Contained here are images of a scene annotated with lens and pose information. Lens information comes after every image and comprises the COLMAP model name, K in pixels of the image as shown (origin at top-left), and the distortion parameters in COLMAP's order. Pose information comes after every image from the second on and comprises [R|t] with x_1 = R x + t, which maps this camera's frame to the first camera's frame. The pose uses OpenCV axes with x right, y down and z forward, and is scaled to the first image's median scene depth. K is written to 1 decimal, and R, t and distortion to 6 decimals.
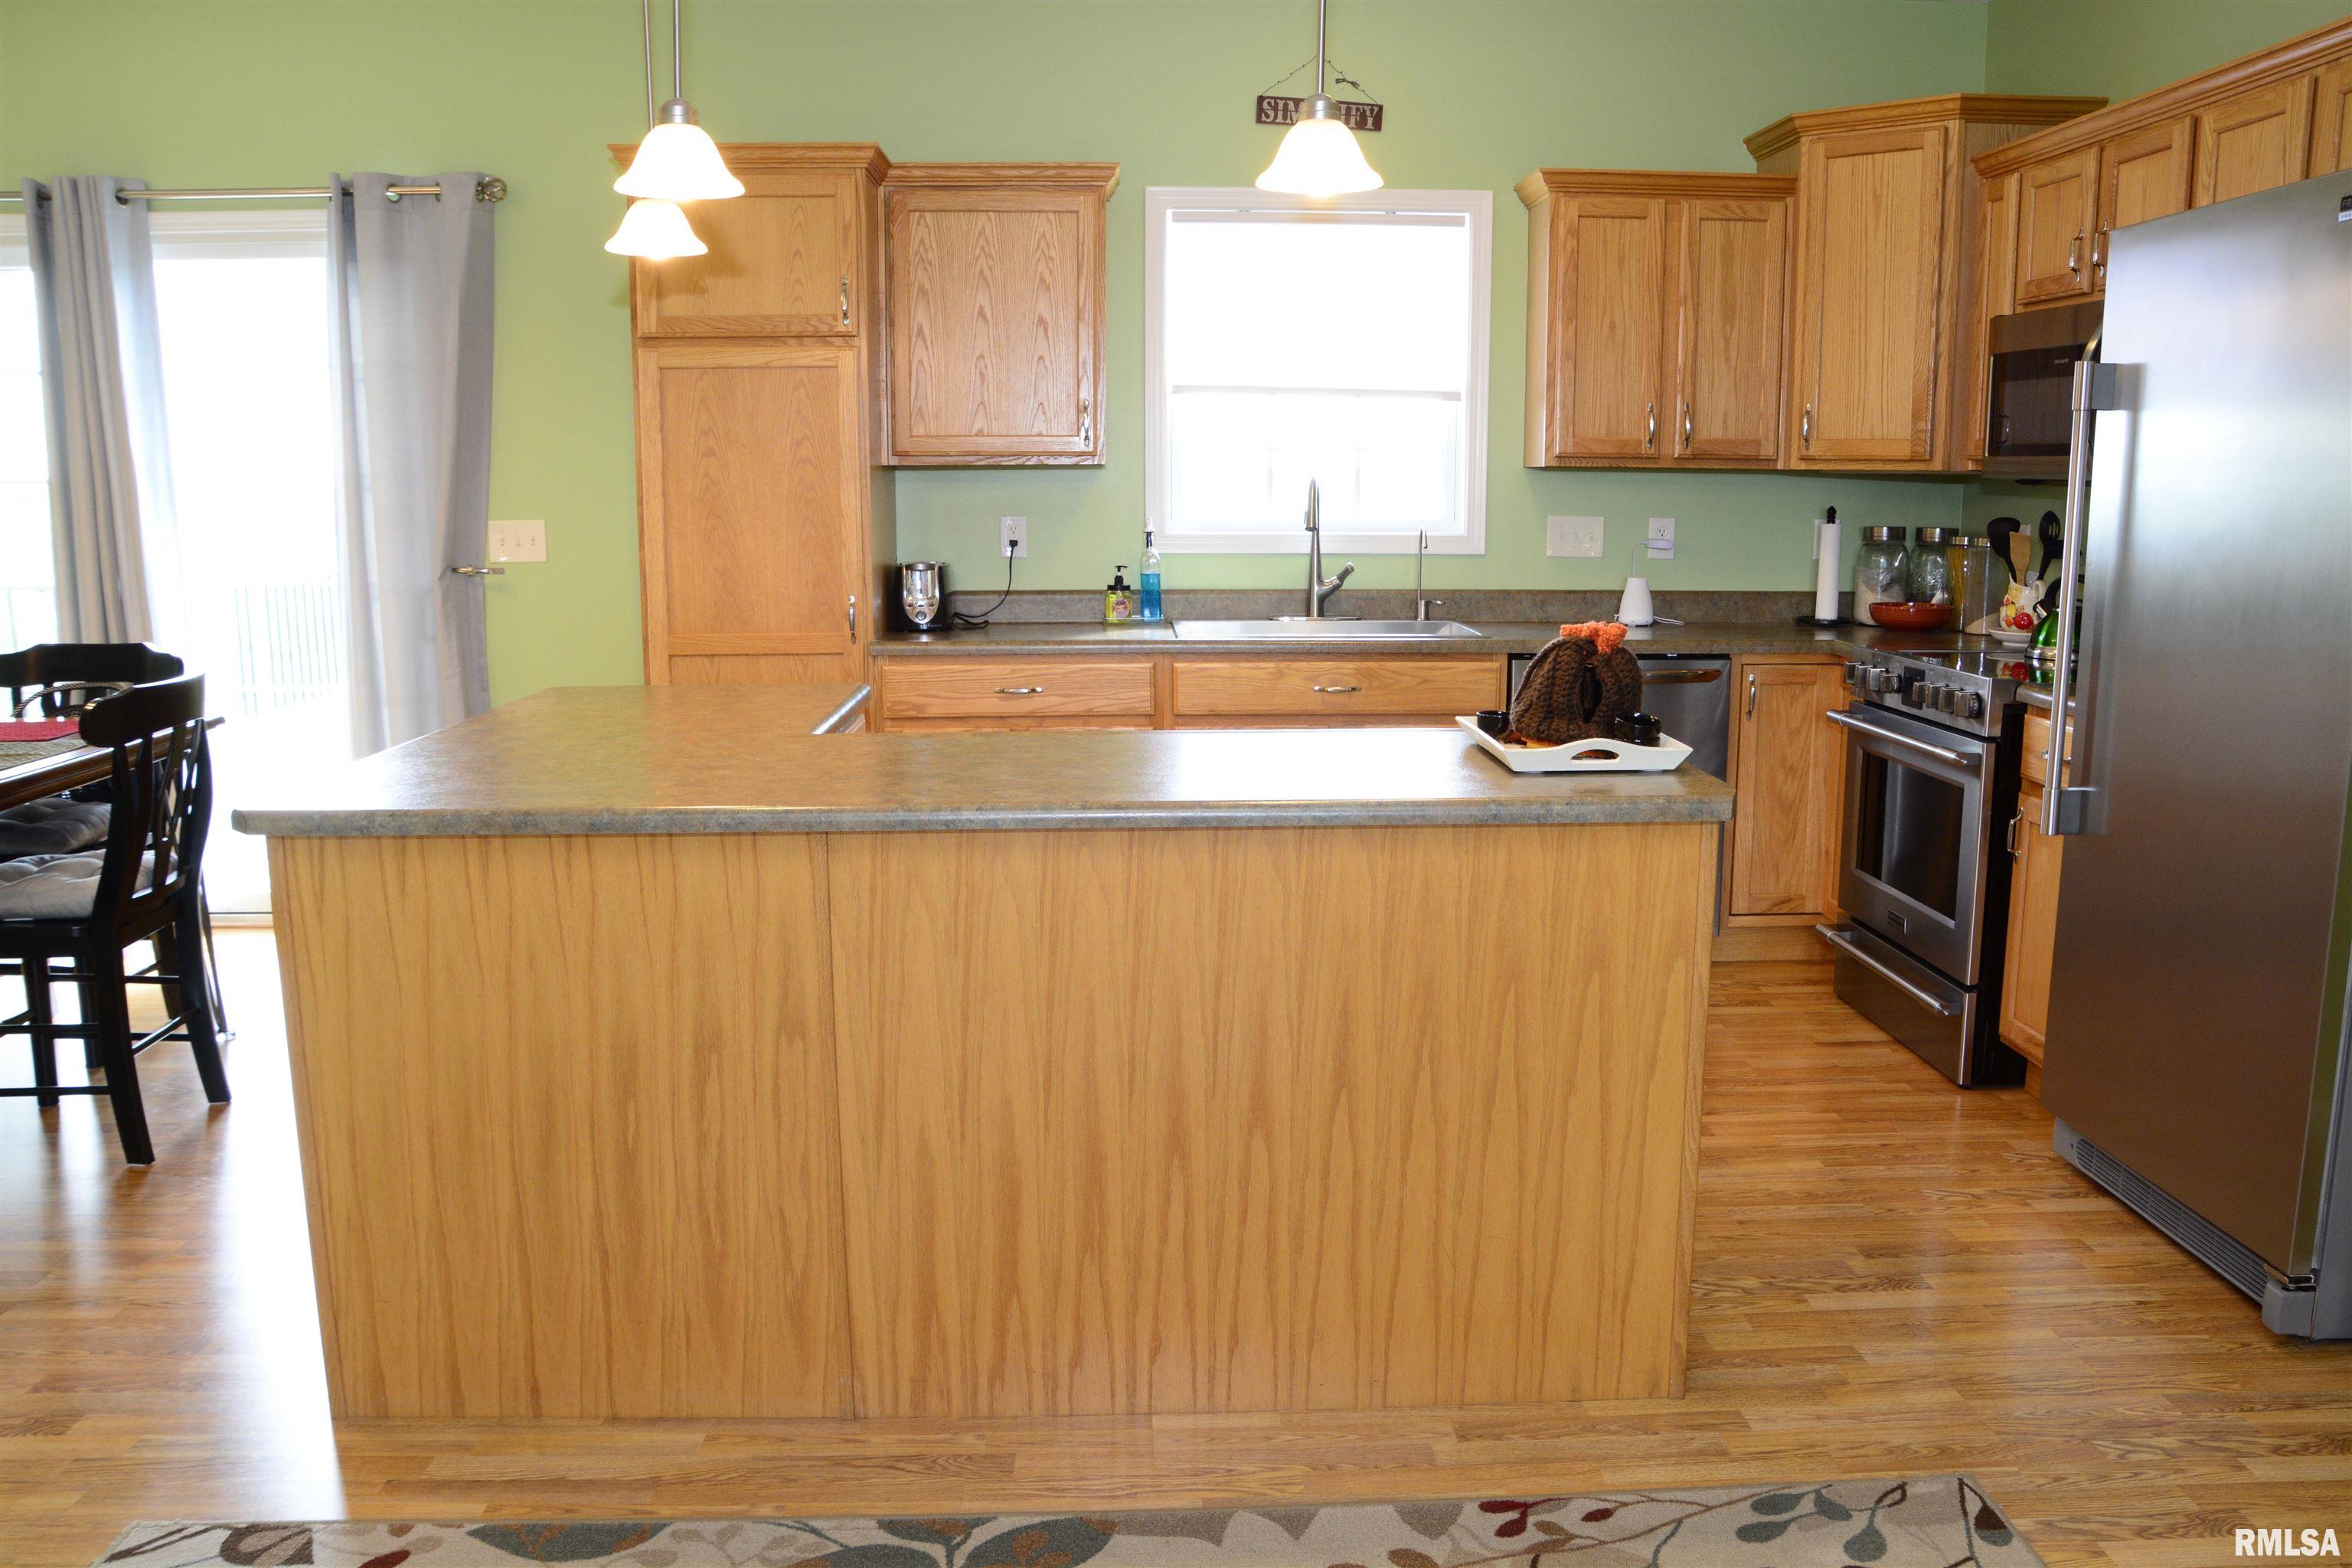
lens RADIAL K [[1836.6, 0, 1188.2], [0, 1836.6, 799.4], [0, 0, 1]] dist [-0.144549, 0.107475]
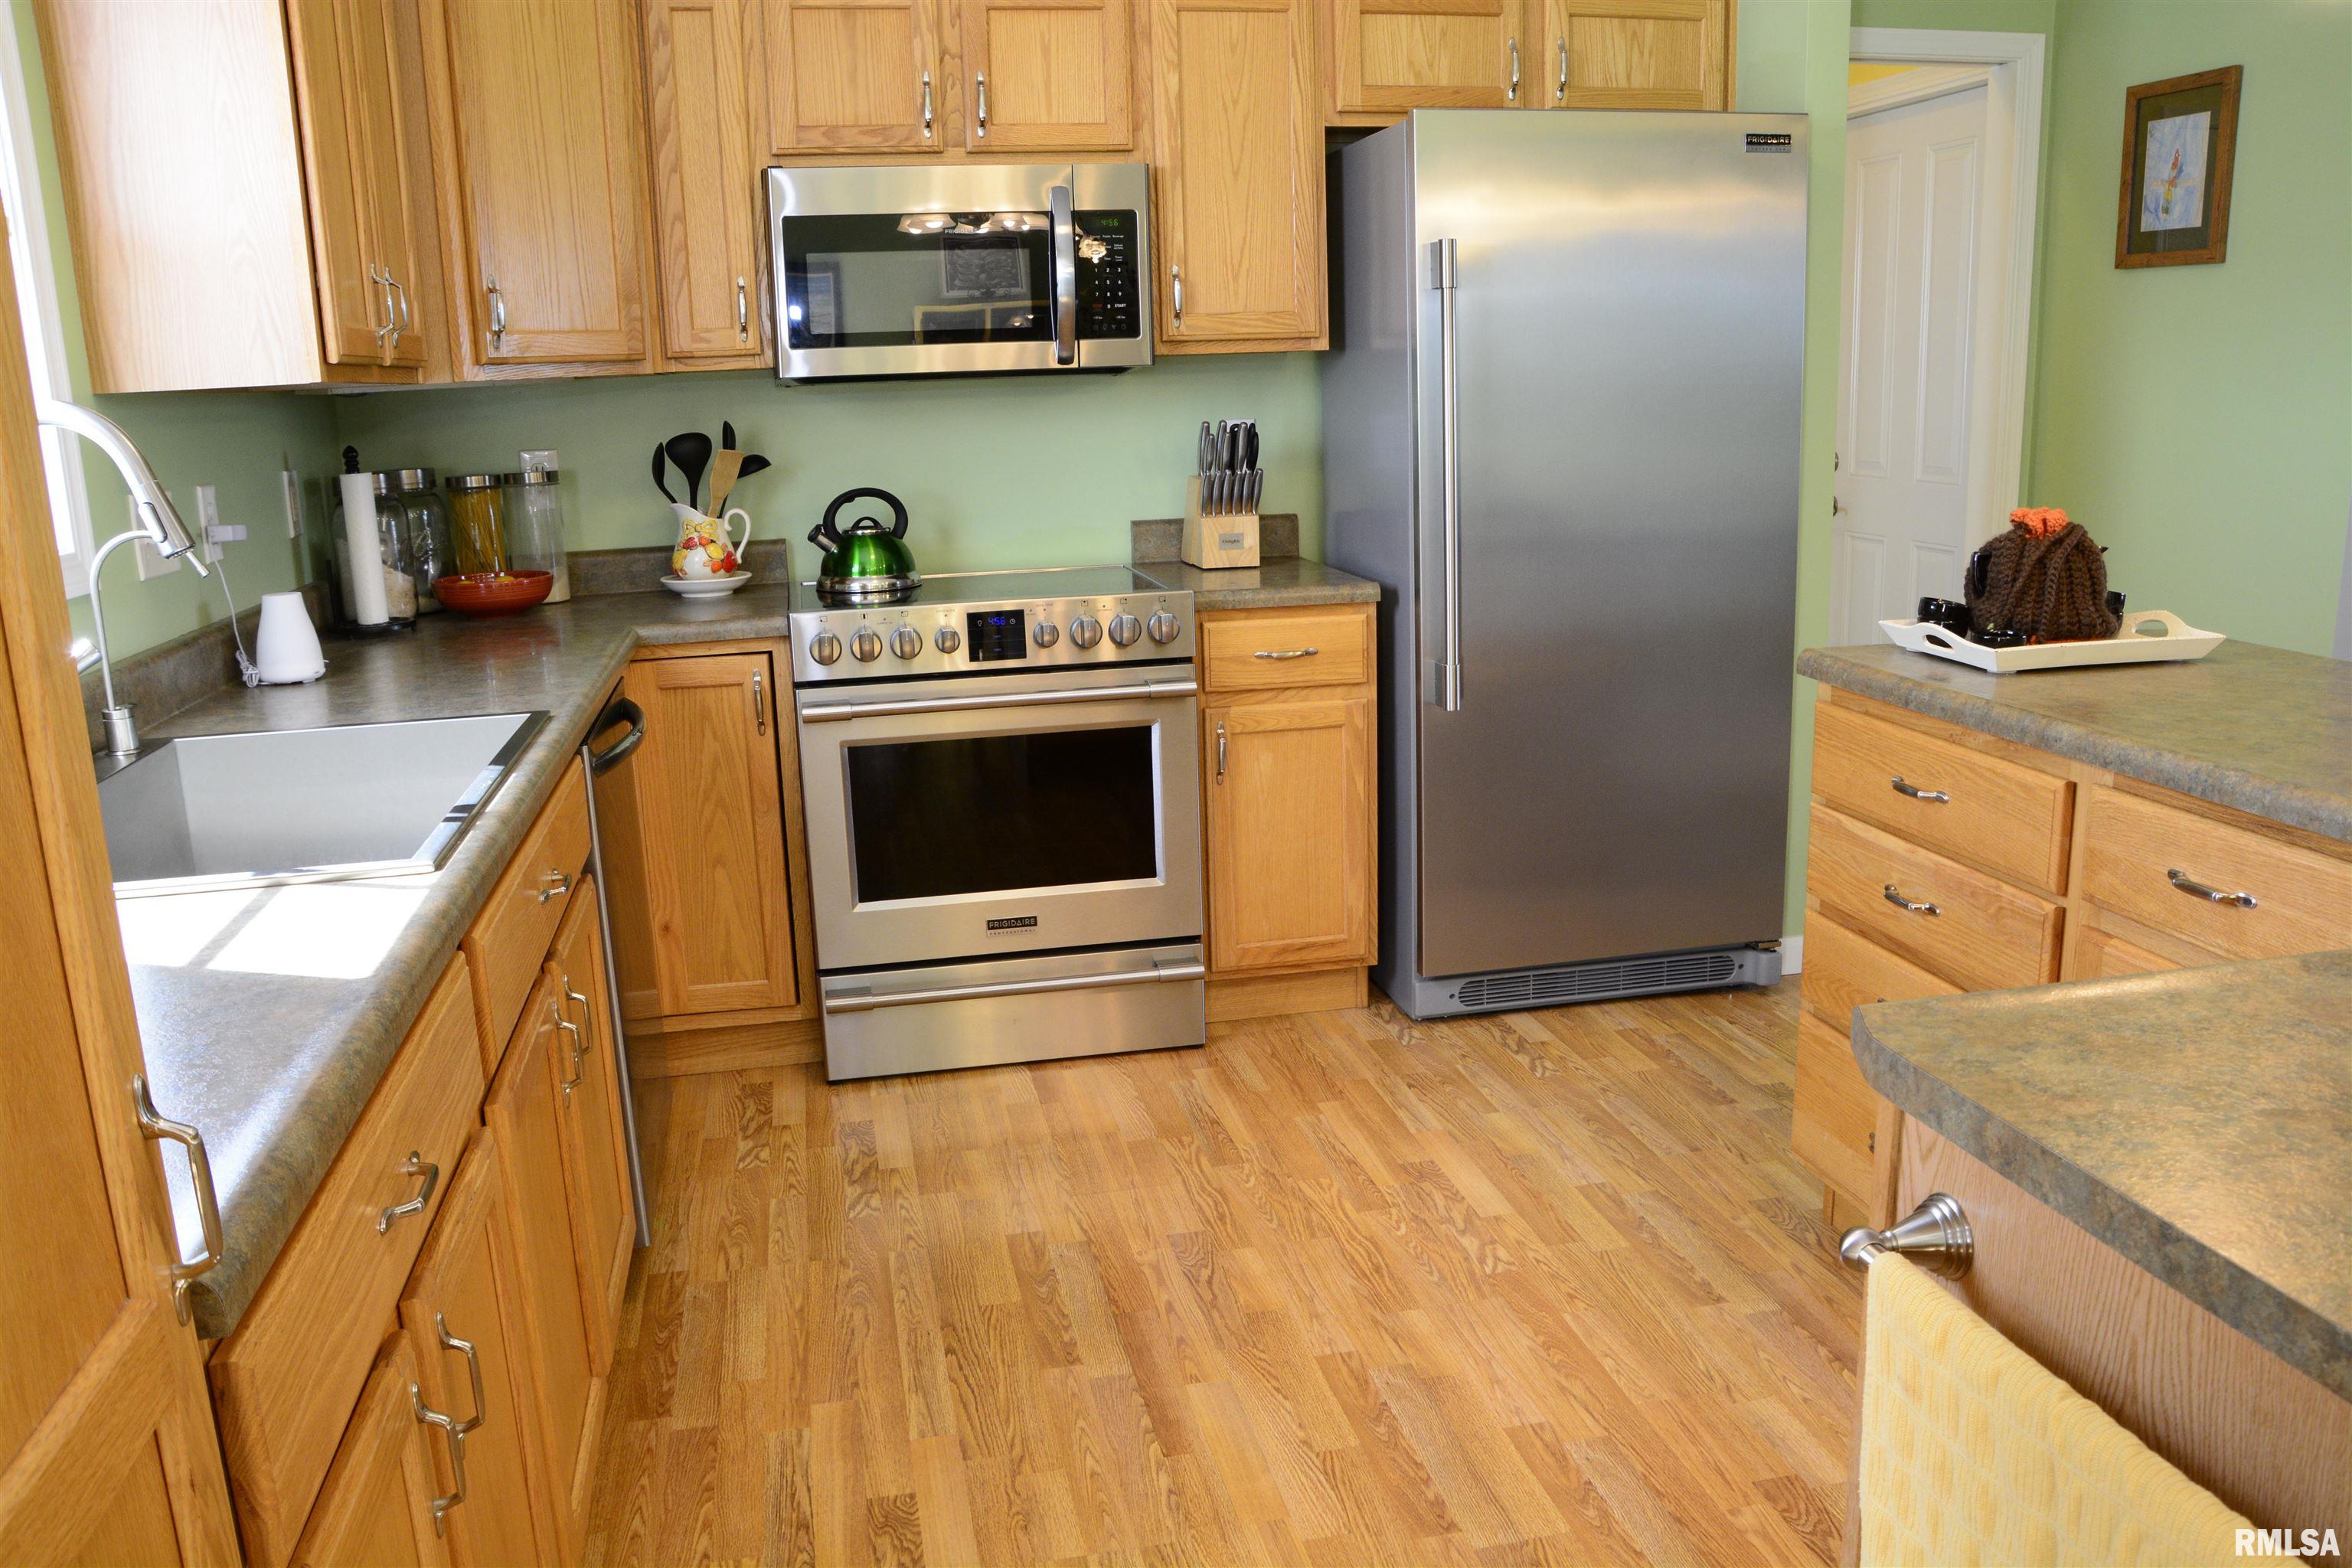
lens RADIAL K [[1836.6, 0, 1188.2], [0, 1836.6, 799.4], [0, 0, 1]] dist [-0.144549, 0.107475]
pose [[-0.165858, -0.218790, 0.961573, -0.363967], [0.201751, 0.946926, 0.250257, -0.161838], [-0.965292, 0.235505, -0.112914, 0.927563]]
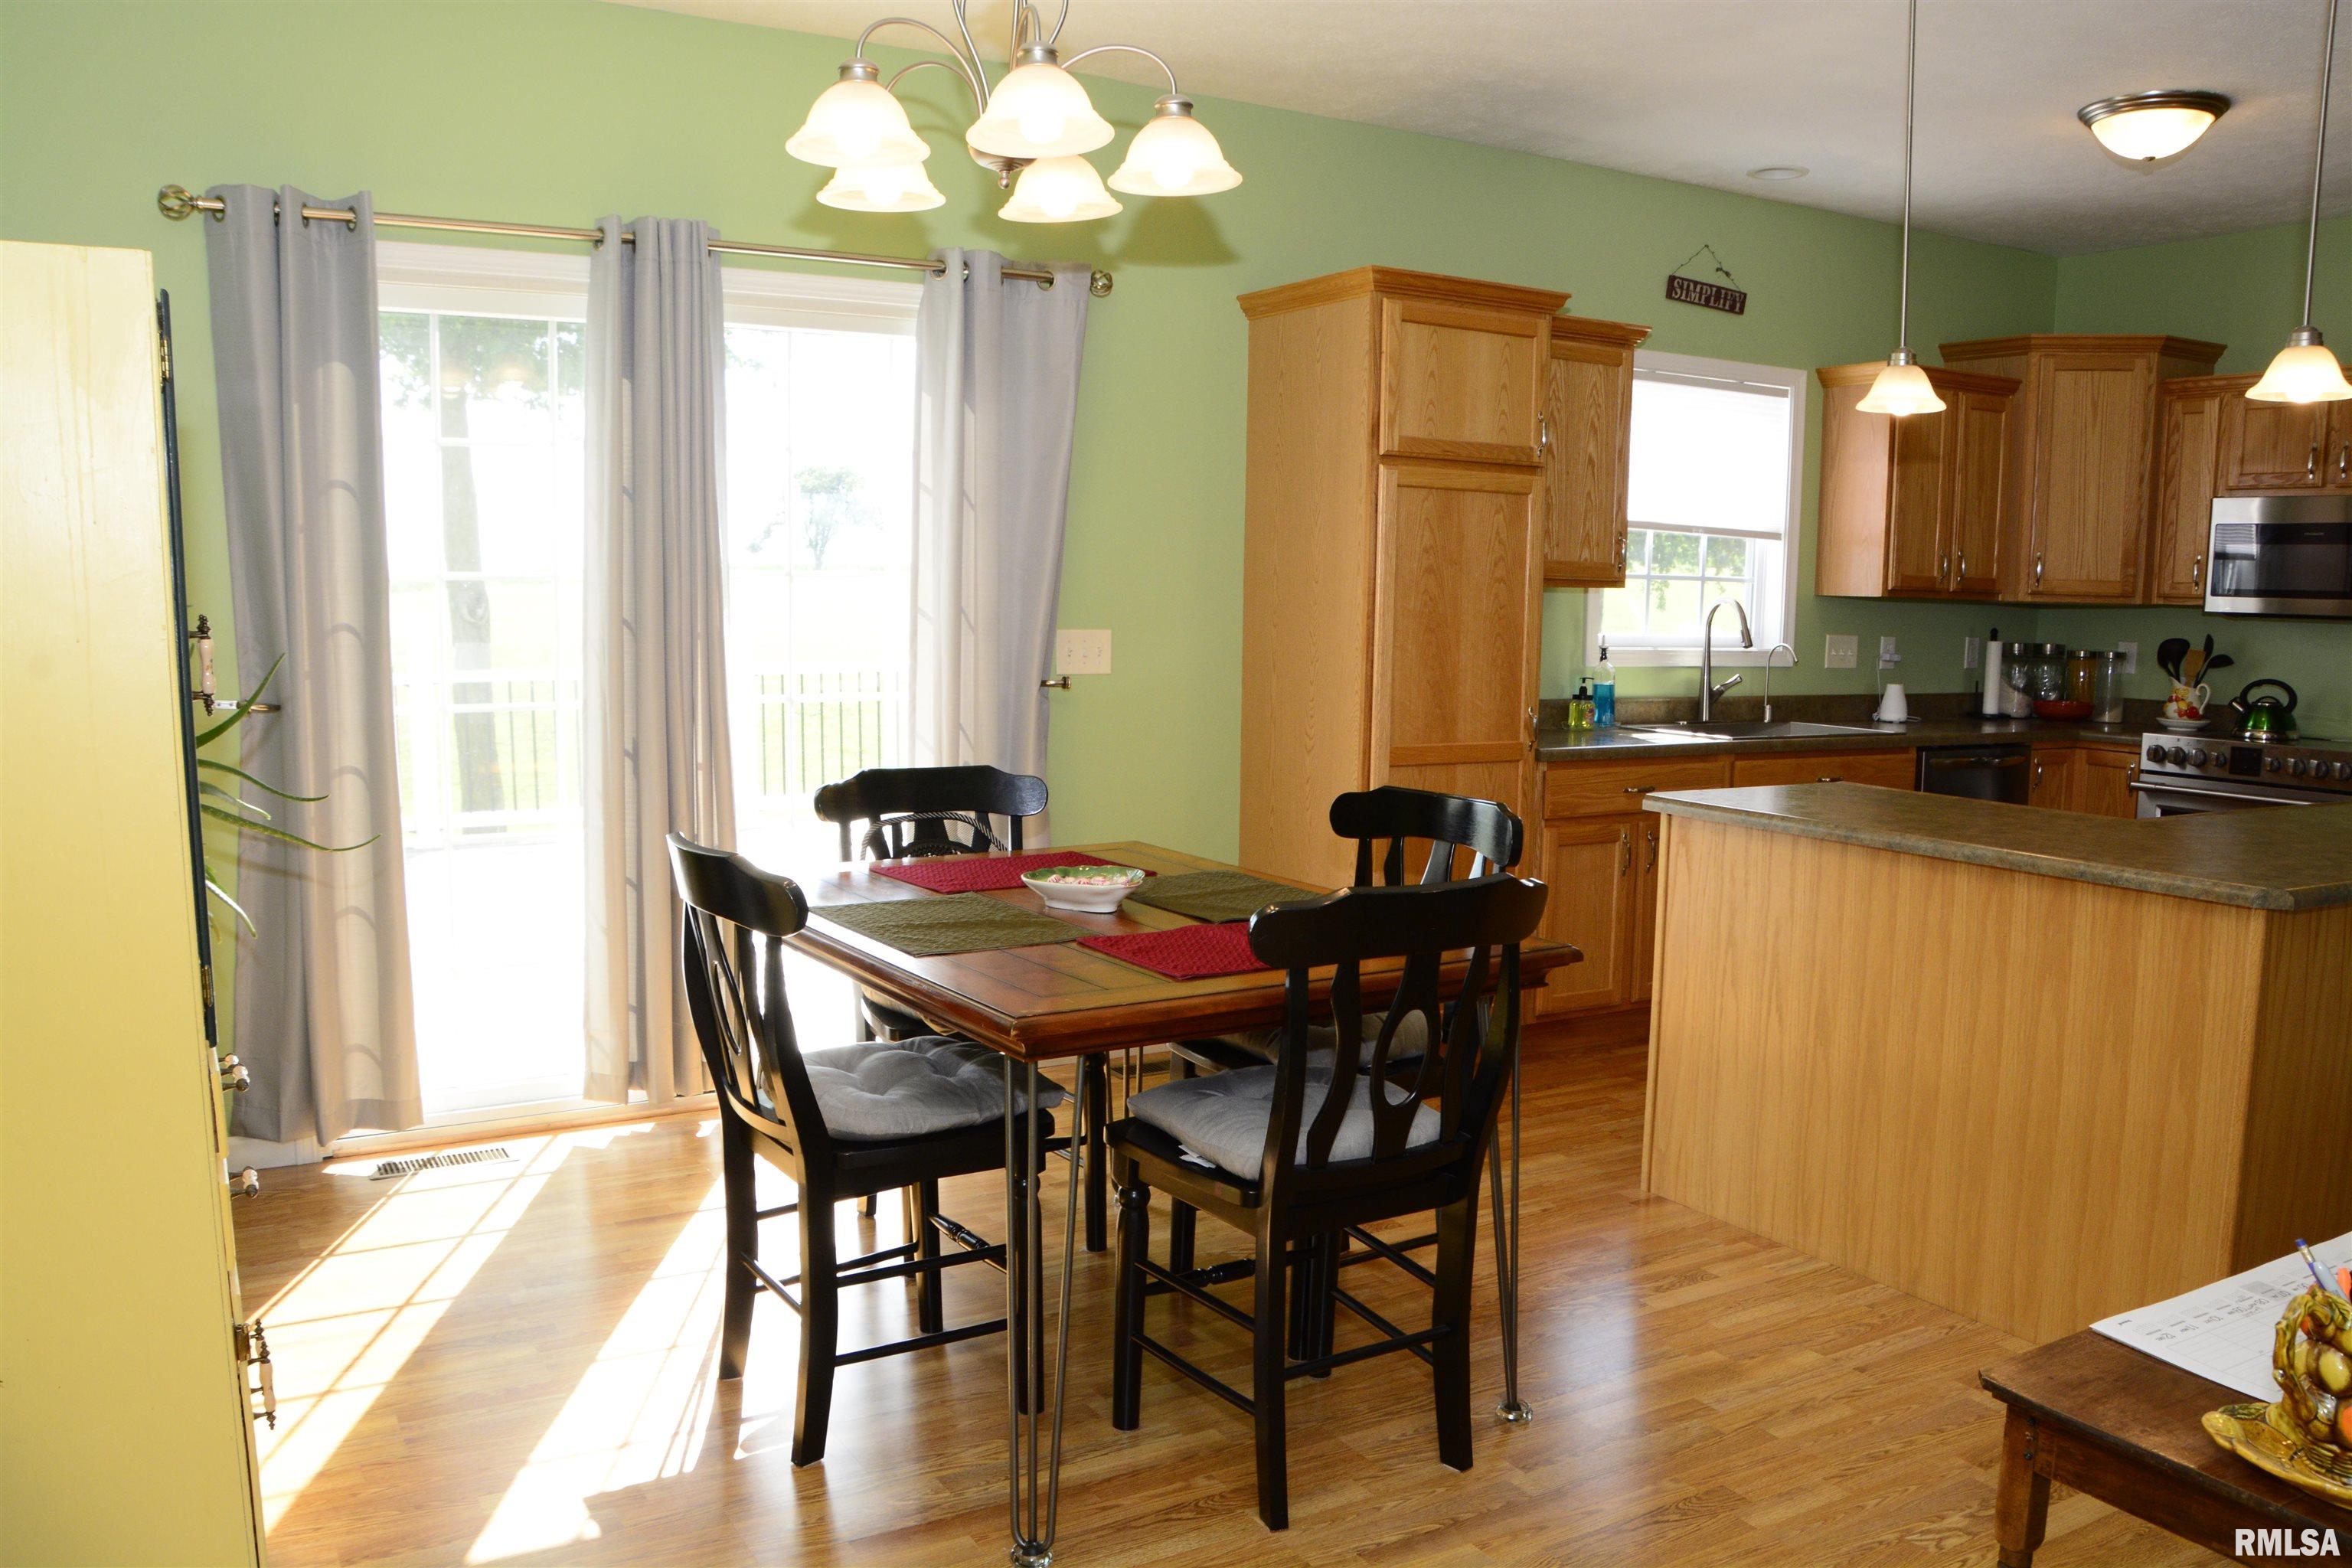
lens RADIAL K [[1836.6, 0, 1188.2], [0, 1836.6, 799.4], [0, 0, 1]] dist [-0.144549, 0.107475]
pose [[0.881496, -0.038569, 0.470613, -0.885618], [0.064335, 0.997175, -0.038782, -0.028831], [-0.467788, 0.064463, 0.881487, 0.151354]]
